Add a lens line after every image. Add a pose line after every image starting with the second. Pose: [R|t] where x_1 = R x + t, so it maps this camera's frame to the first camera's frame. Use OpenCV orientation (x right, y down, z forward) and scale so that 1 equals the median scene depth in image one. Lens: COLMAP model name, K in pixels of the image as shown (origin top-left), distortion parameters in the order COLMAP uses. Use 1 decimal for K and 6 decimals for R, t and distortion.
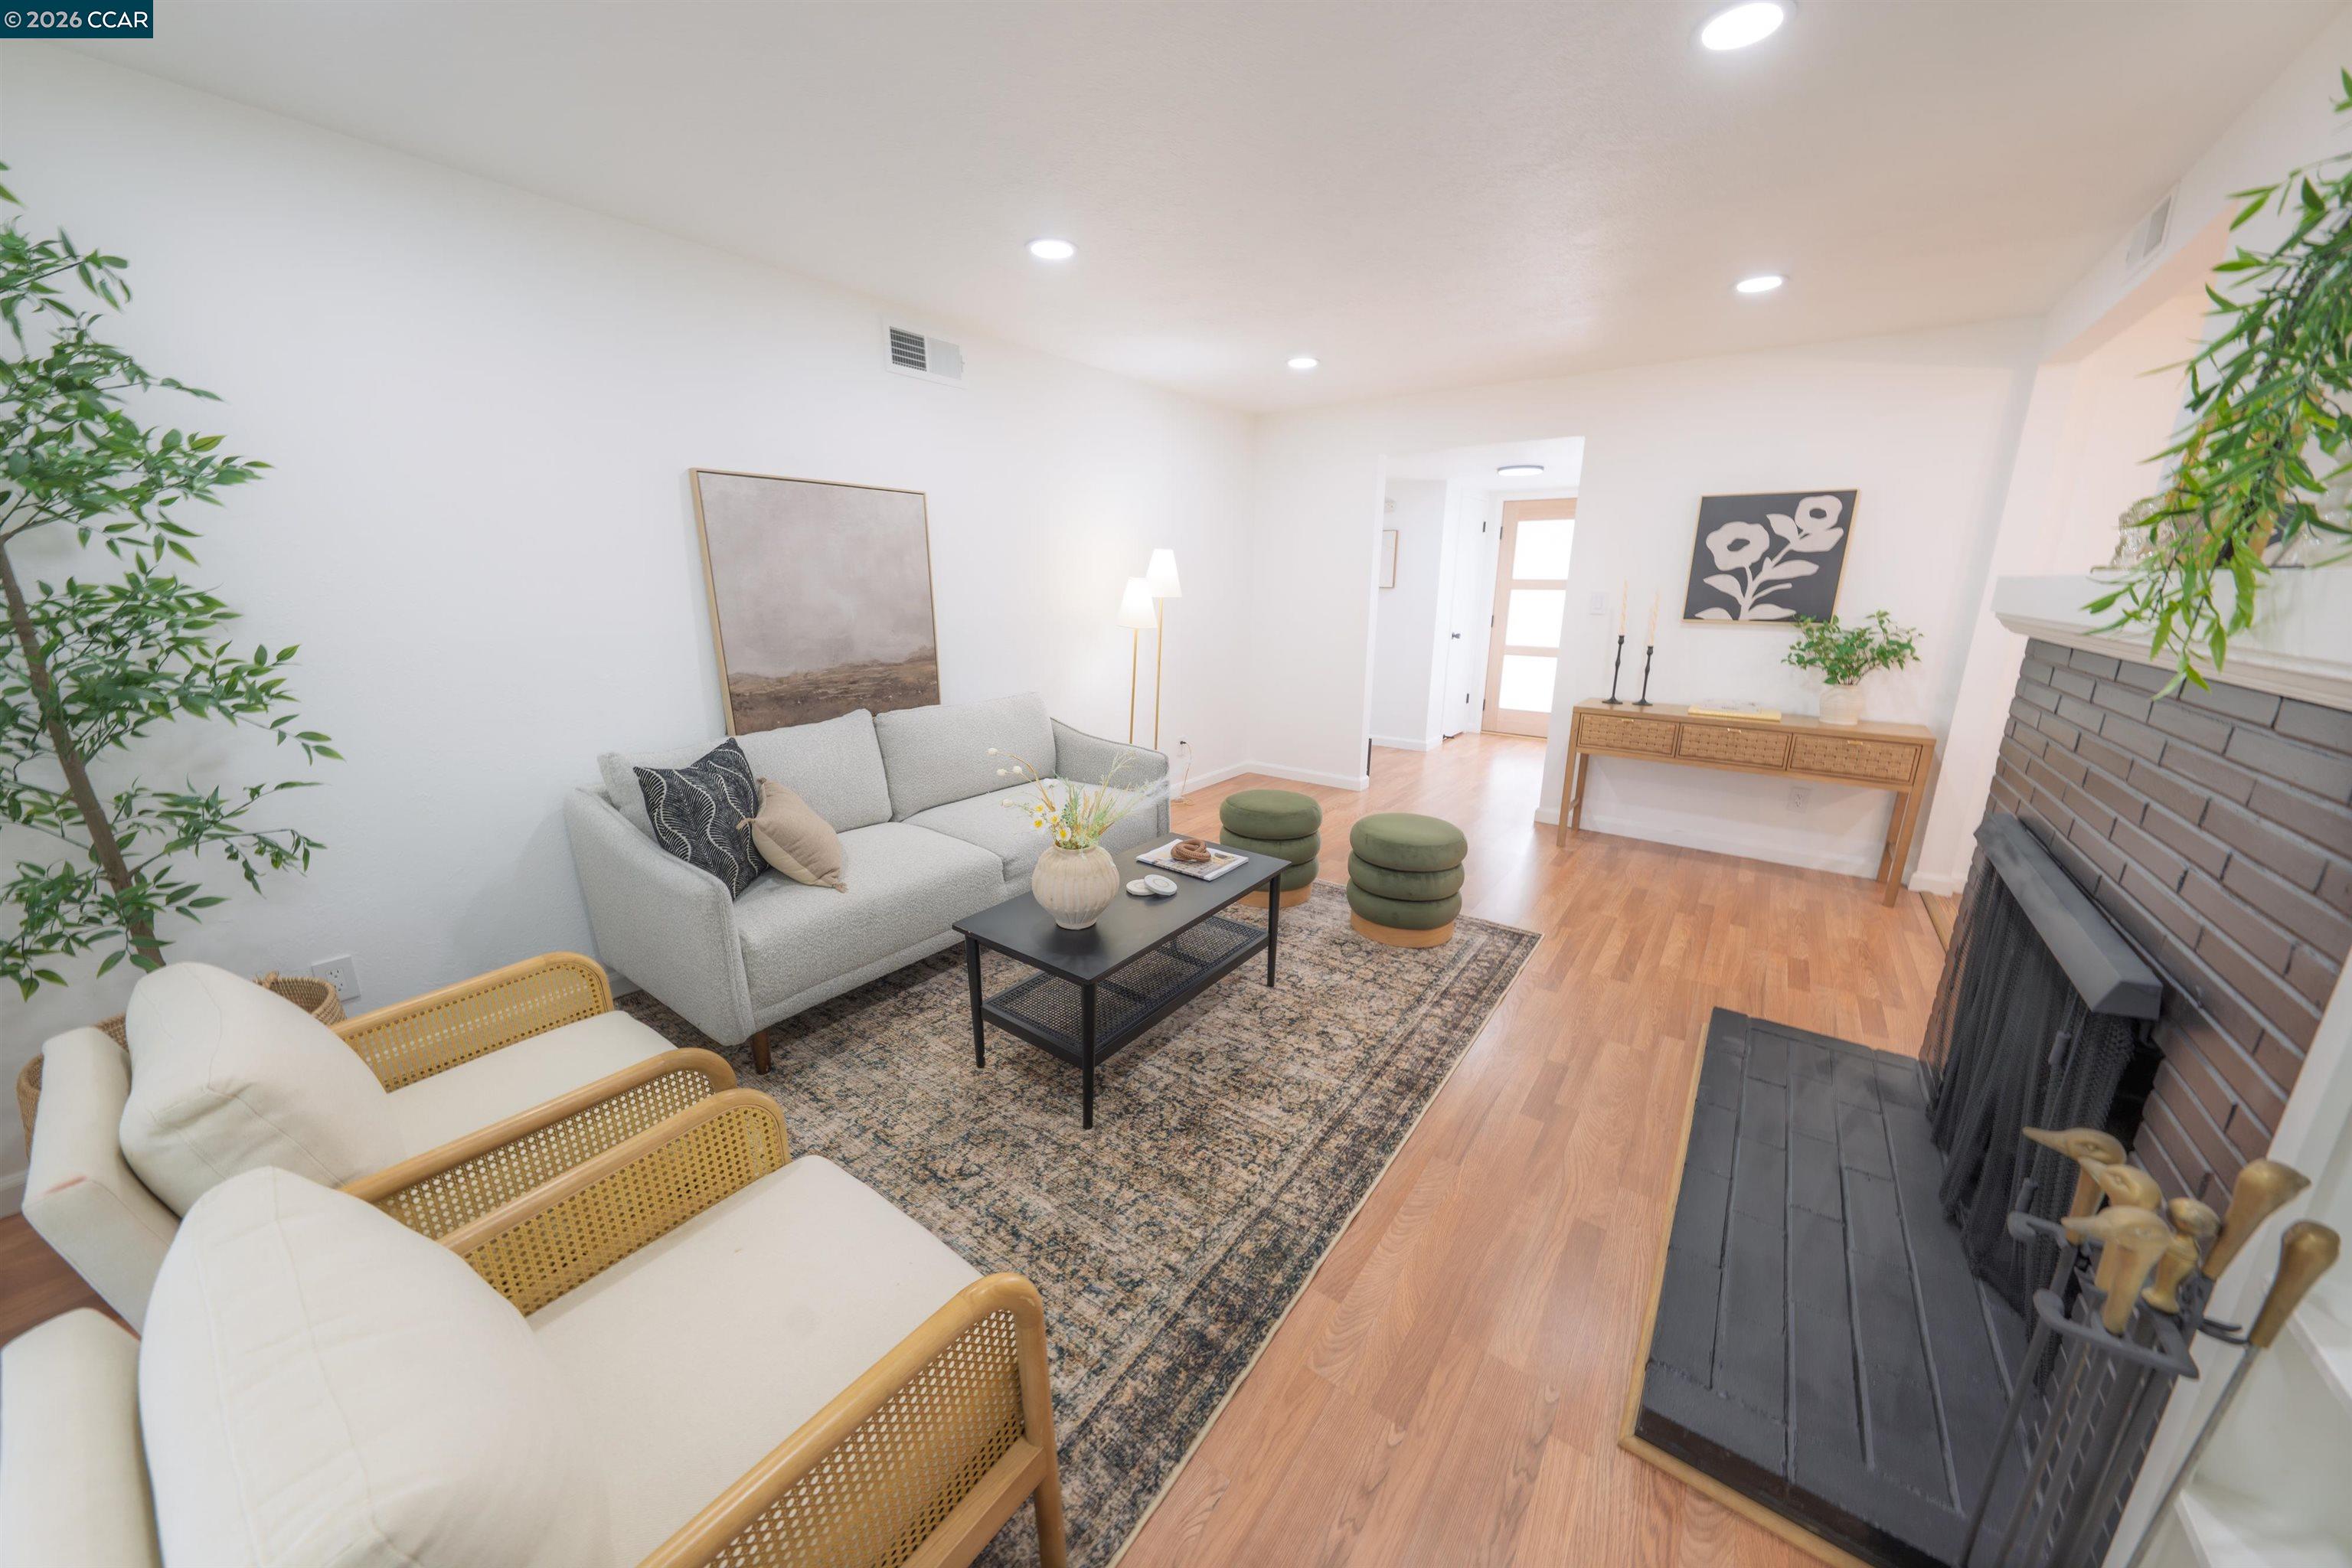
lens RADIAL K [[802.4, 0, 1176.0], [0, 802.4, 784.0], [0, 0, 1]] dist [-0.007481, 0.000003]
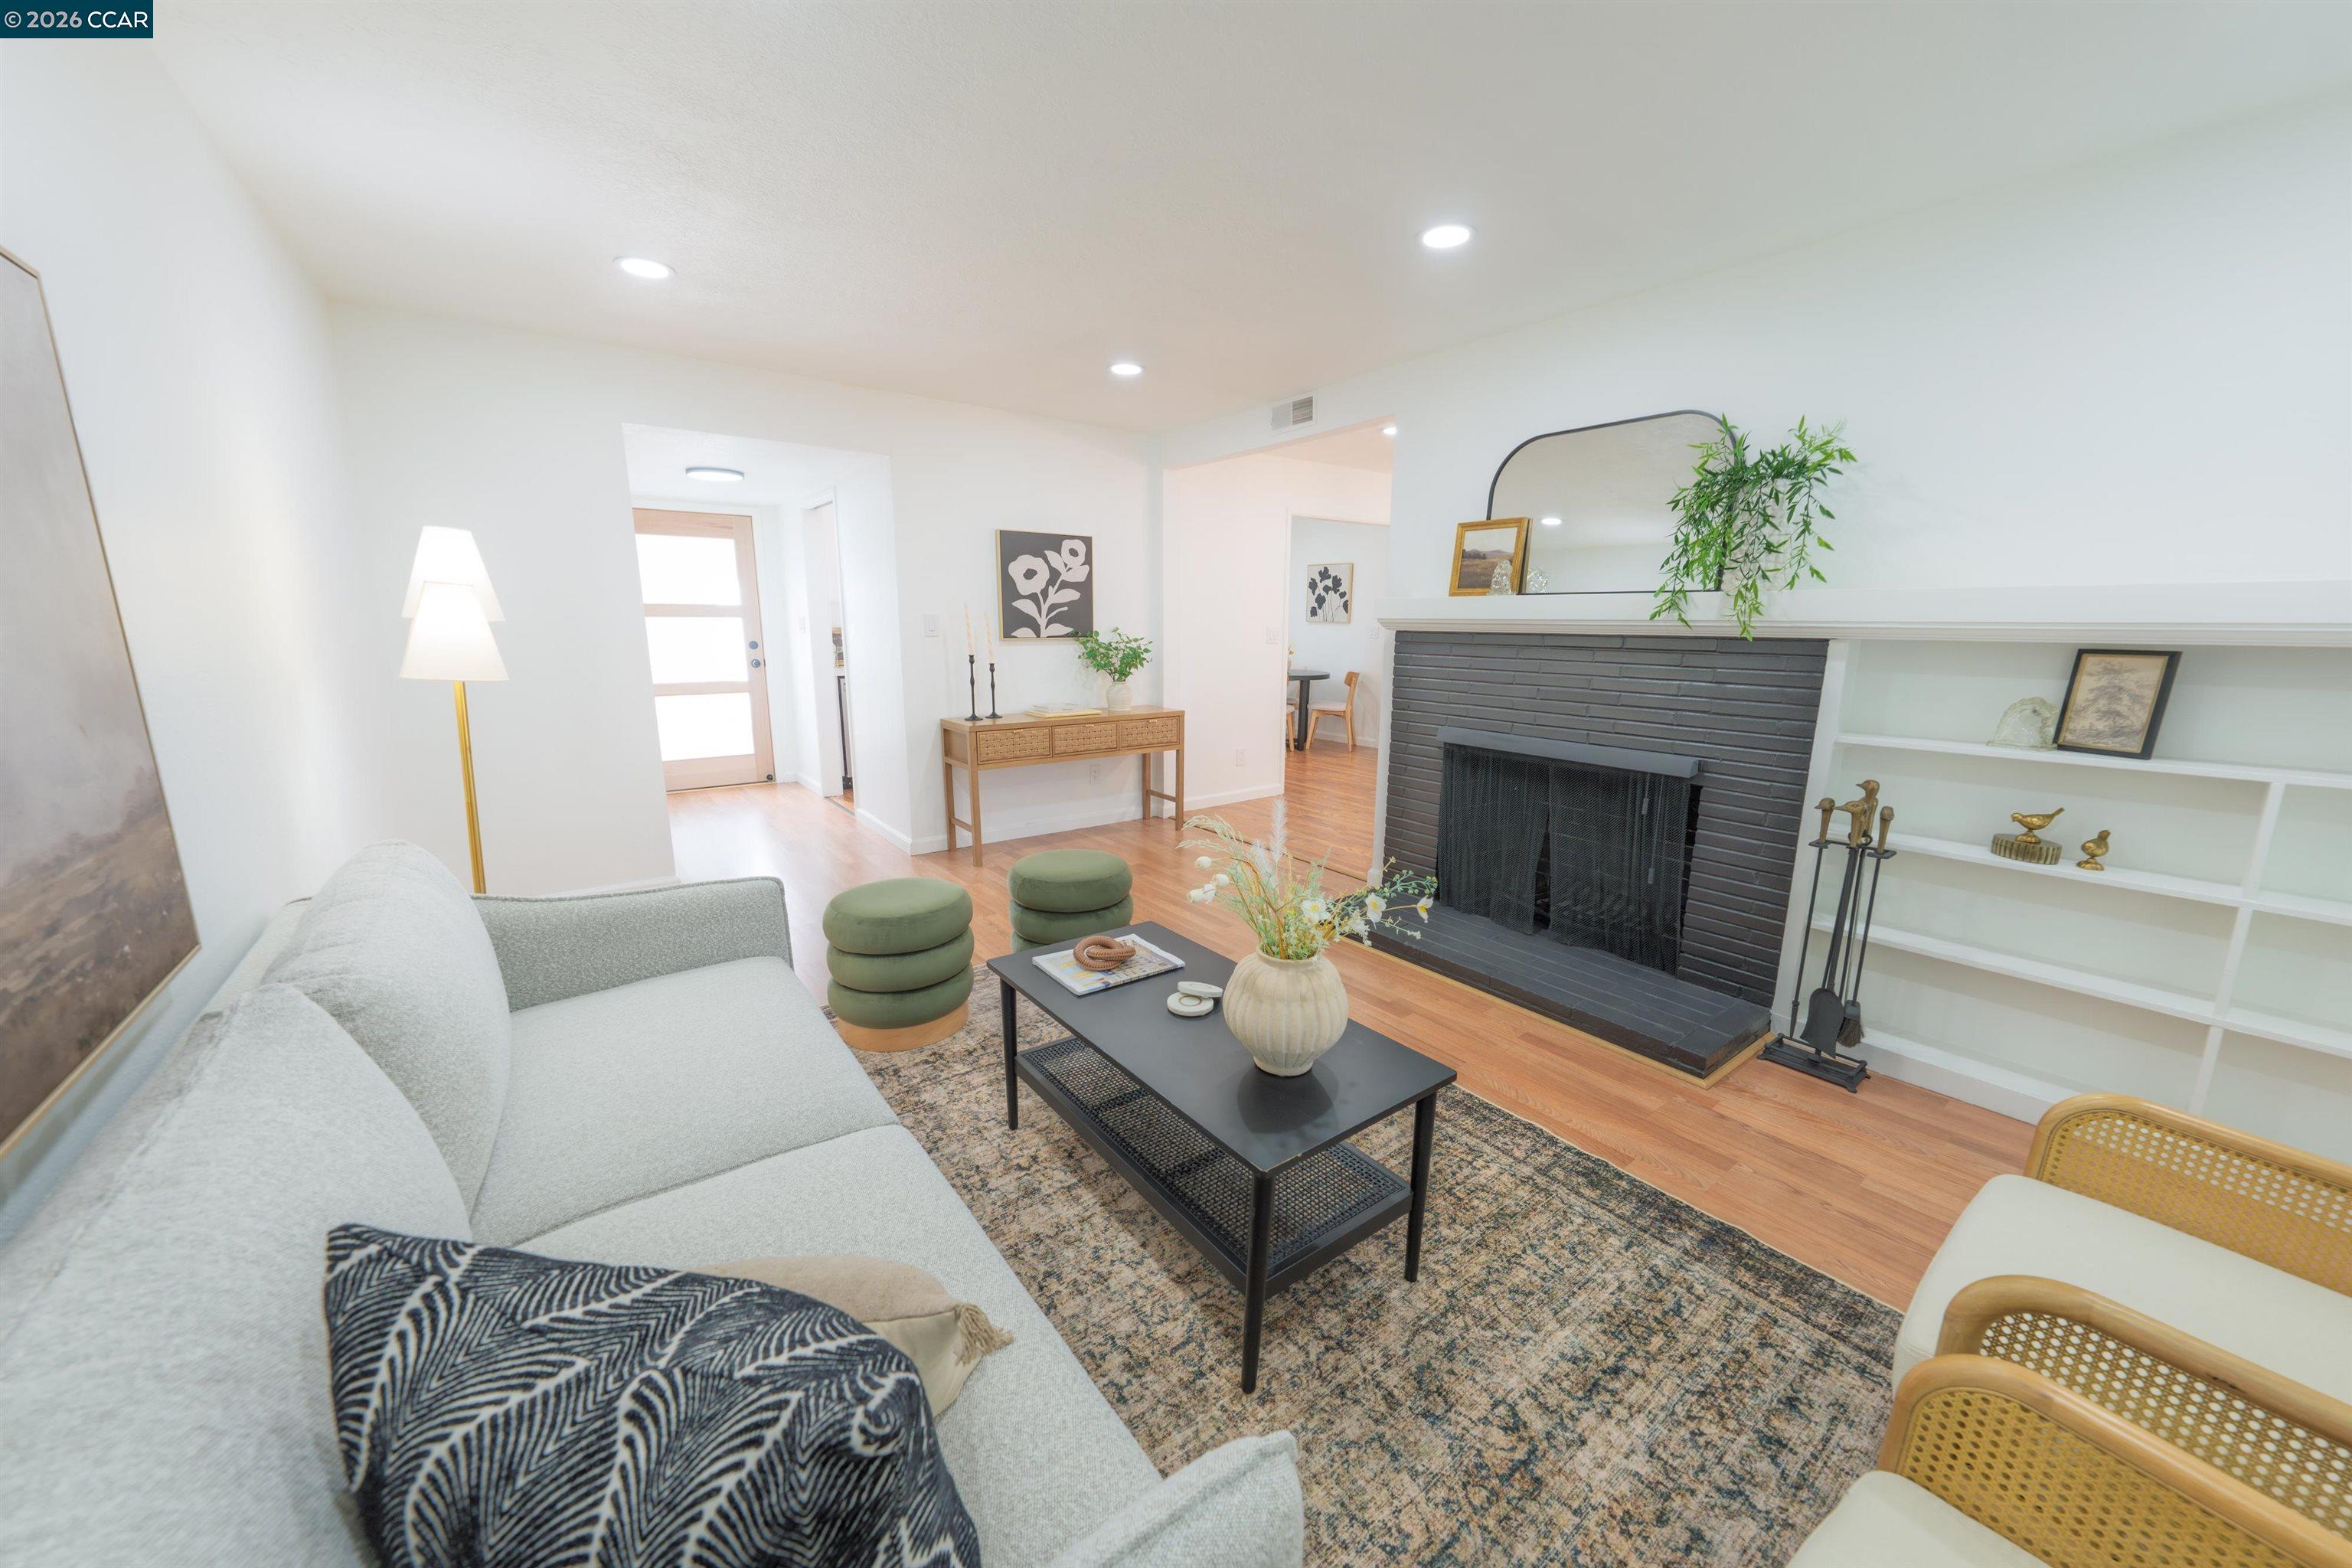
lens RADIAL K [[835.0, 0, 1176.0], [0, 835.0, 784.0], [0, 0, 1]] dist [-0.010134, -0.000021]
pose [[0.283491, -0.186049, 0.940754, -0.478690], [0.232008, 0.965163, 0.120962, -0.104636], [-0.930487, 0.183971, 0.316780, 0.492364]]
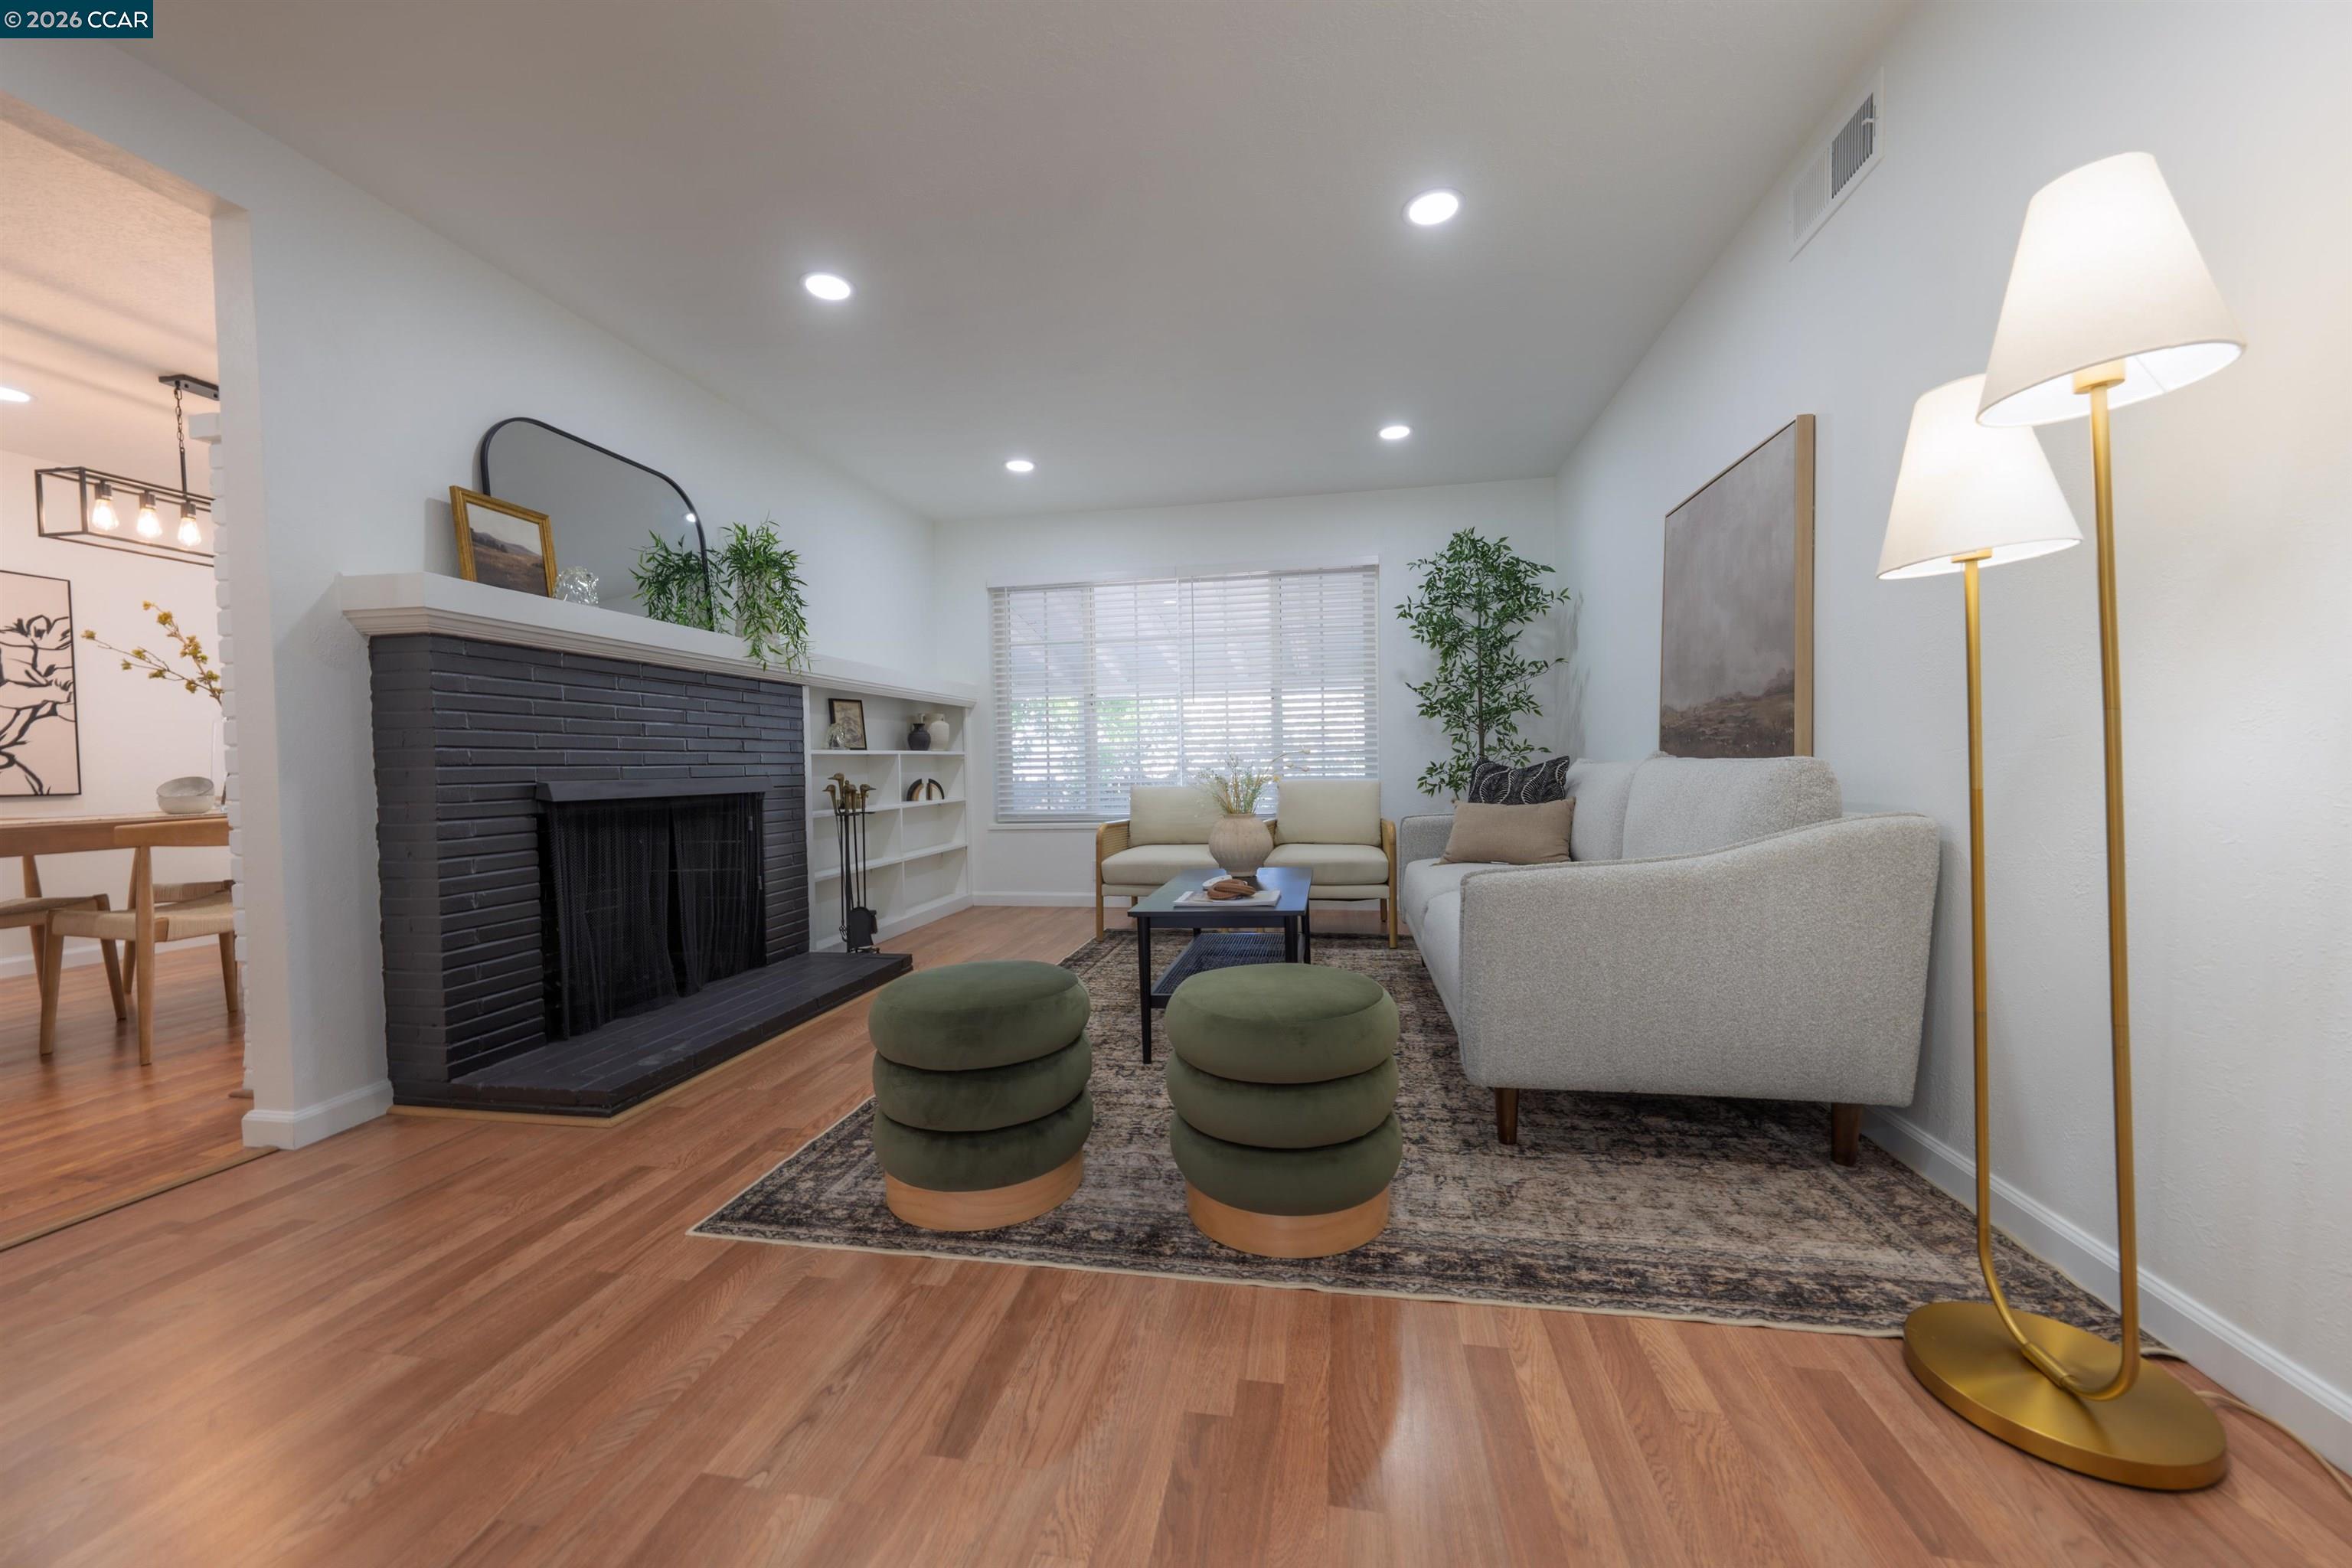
lens RADIAL K [[895.6, 0, 1176.0], [0, 895.6, 784.0], [0, 0, 1]] dist [-0.000078, 0.000013]
pose [[-0.900876, 0.021167, -0.433559, 0.373037], [-0.091341, 0.967203, 0.237014, -0.194645], [0.424356, 0.253123, -0.869397, 1.333144]]
